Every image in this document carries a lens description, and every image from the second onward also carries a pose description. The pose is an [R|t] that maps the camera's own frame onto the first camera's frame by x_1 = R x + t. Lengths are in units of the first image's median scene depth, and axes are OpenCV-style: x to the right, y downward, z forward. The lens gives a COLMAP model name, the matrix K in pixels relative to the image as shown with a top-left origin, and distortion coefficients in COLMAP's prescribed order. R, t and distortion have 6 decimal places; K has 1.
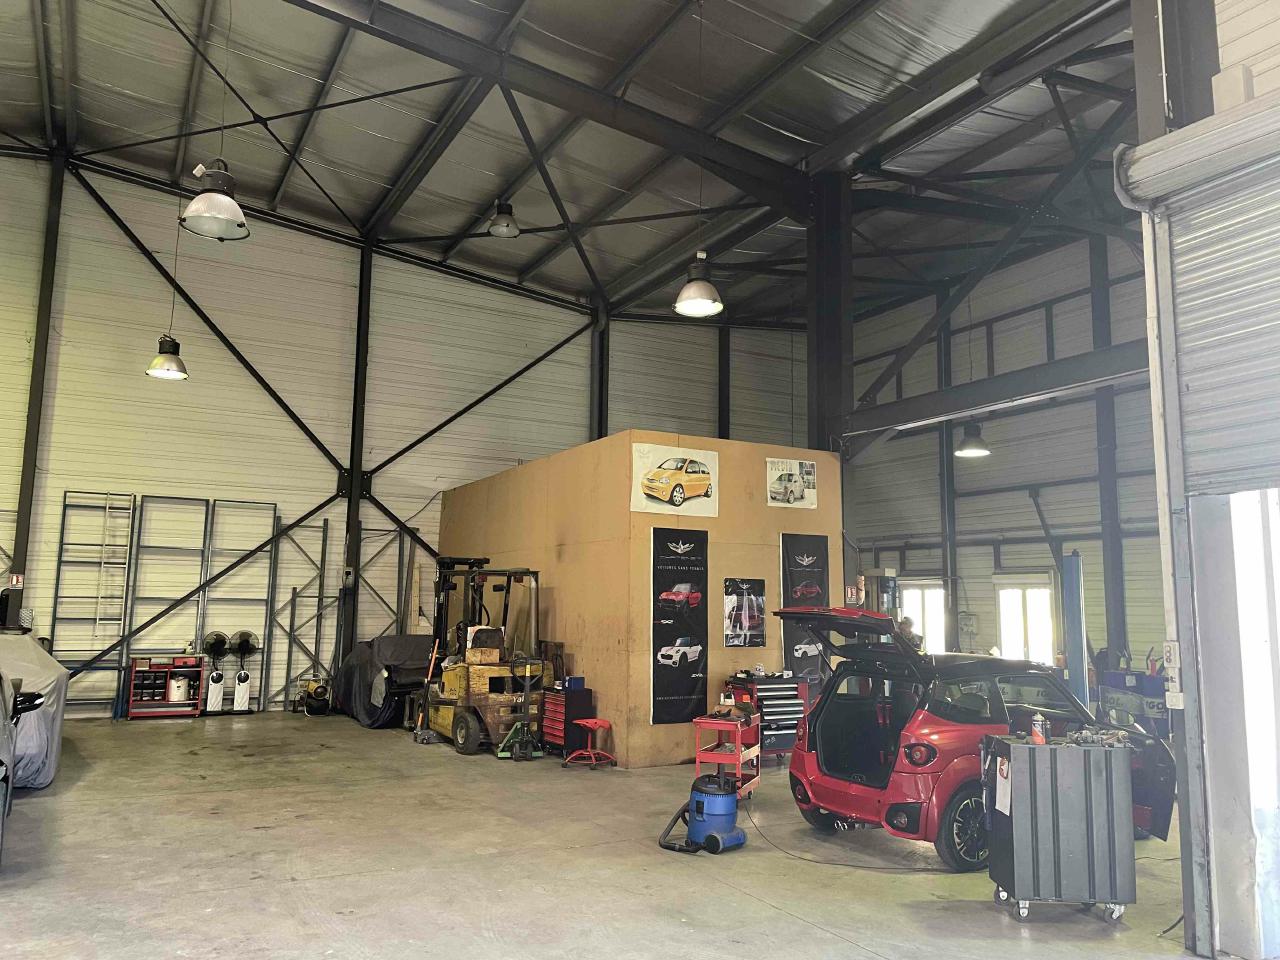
lens RADIAL K [[965.1, 0, 637.2], [0, 965.1, 476.5], [0, 0, 1]] dist [0.038014, -0.047893]
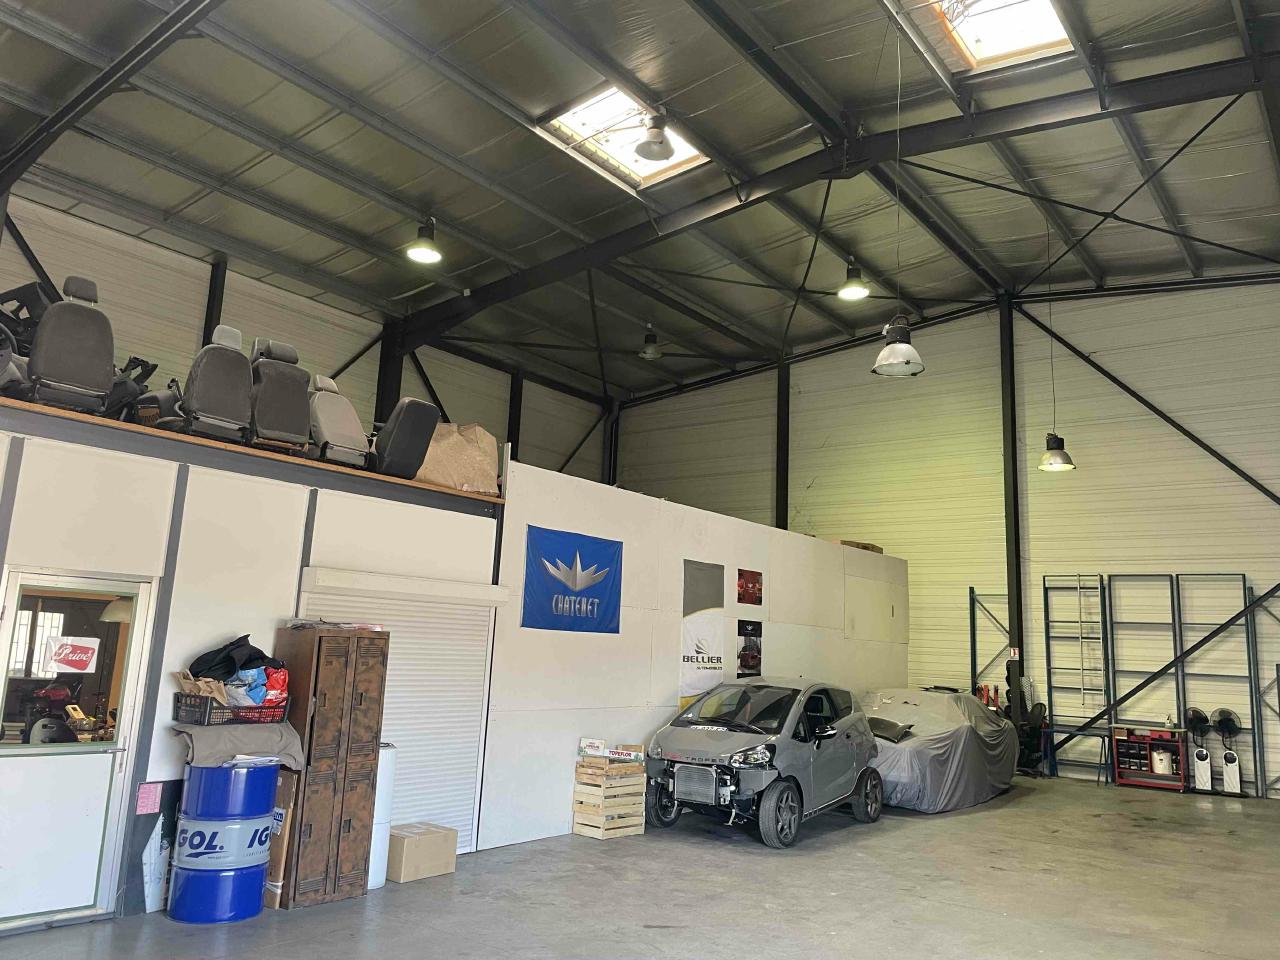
lens RADIAL K [[965.1, 0, 647.1], [0, 965.1, 474.5], [0, 0, 1]] dist [0.038014, -0.047893]
pose [[0.401613, -0.162506, -0.901276, 0.149094], [0.082977, 0.986540, -0.140904, 0.010151], [0.912043, -0.018196, 0.409691, 0.047308]]
